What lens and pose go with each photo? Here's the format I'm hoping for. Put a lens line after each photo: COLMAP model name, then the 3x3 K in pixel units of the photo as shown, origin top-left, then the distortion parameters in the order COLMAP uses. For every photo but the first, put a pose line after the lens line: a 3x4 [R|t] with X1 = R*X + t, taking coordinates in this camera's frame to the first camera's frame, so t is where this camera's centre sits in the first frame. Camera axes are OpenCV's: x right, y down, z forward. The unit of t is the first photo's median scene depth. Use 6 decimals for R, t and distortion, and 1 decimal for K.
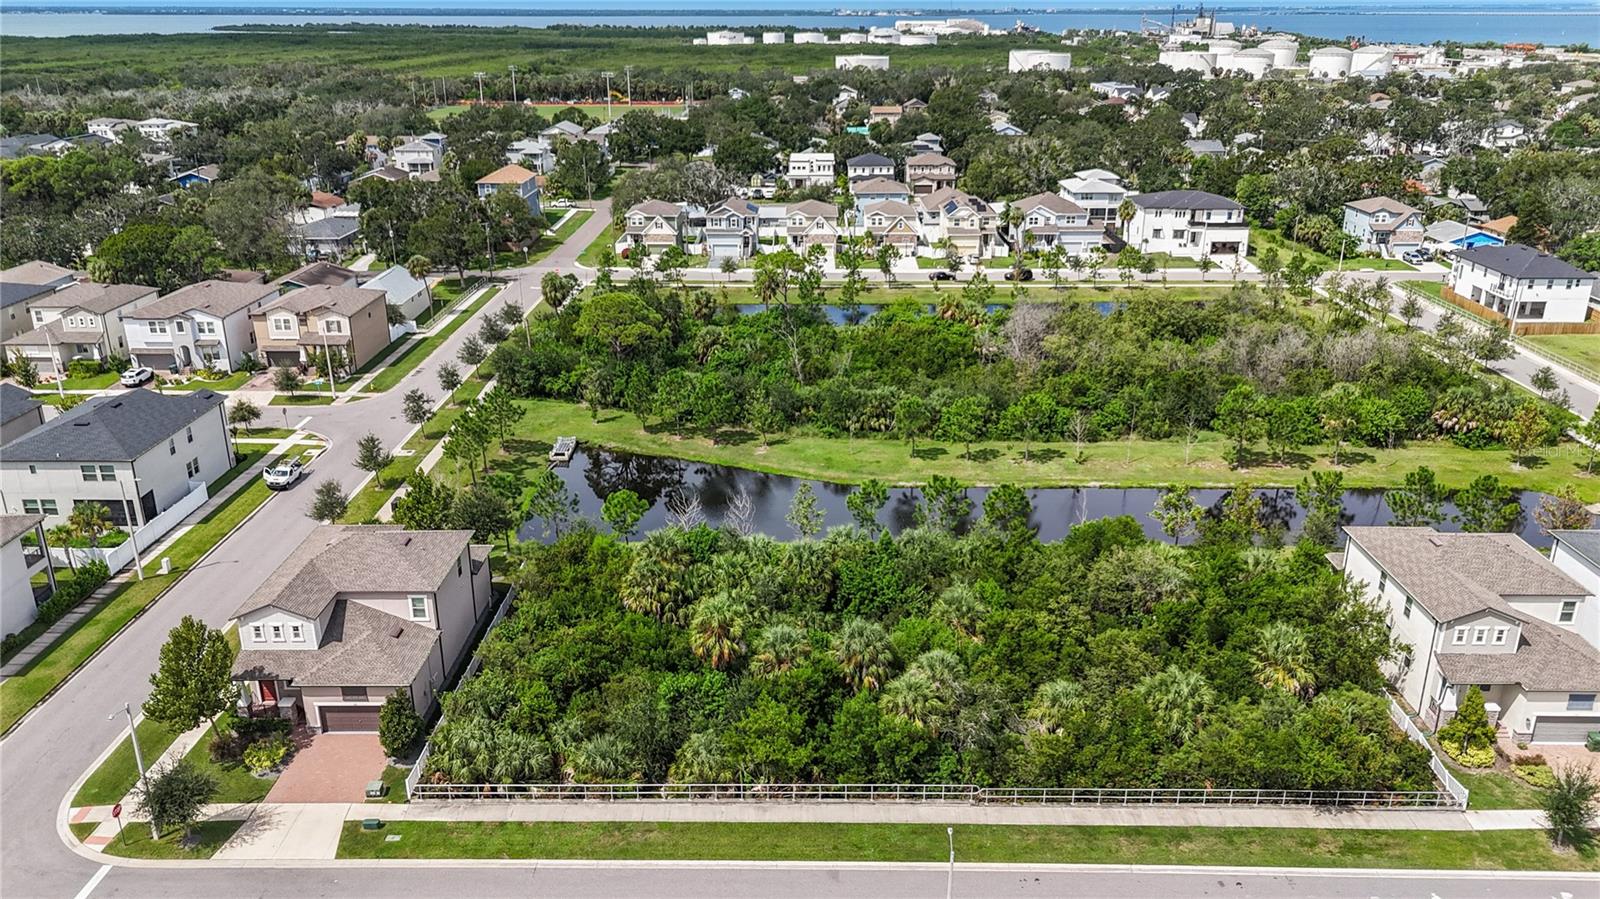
lens RADIAL K [[1174.7, 0, 800.0], [0, 1174.7, 449.5], [0, 0, 1]] dist [0.084099, -0.098070]
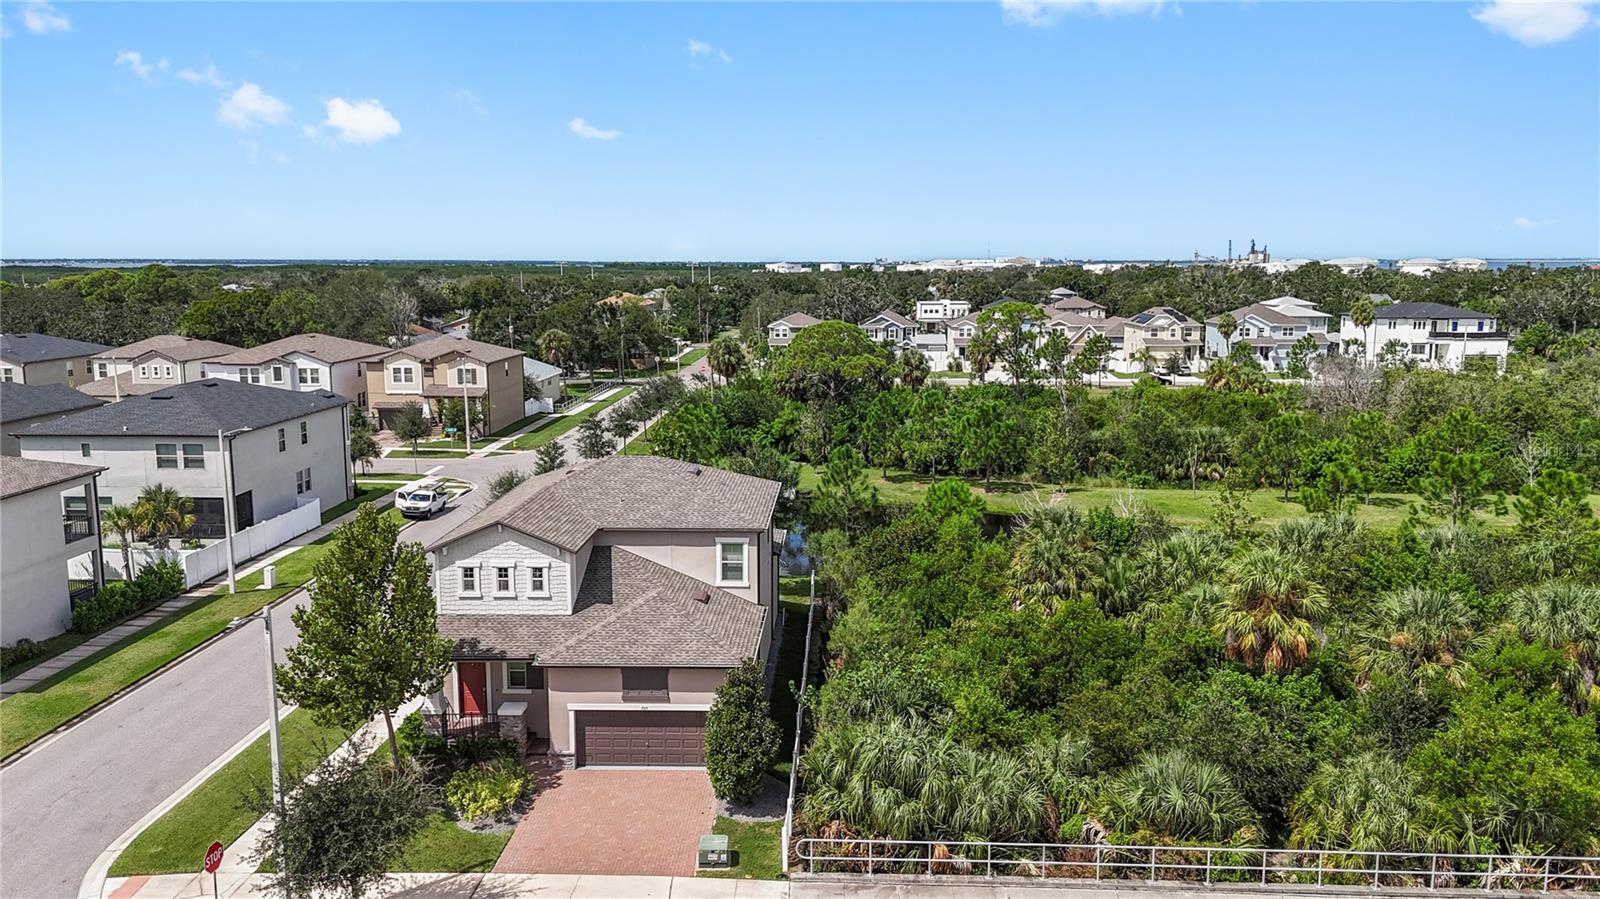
lens RADIAL K [[1204.0, 0, 800.0], [0, 1204.0, 449.5], [0, 0, 1]] dist [0.081137, -0.094218]
pose [[0.999479, 0.004770, -0.031925, -0.179659], [-0.011057, 0.979781, -0.199769, 0.130544], [0.030327, 0.200018, 0.979323, 0.278214]]
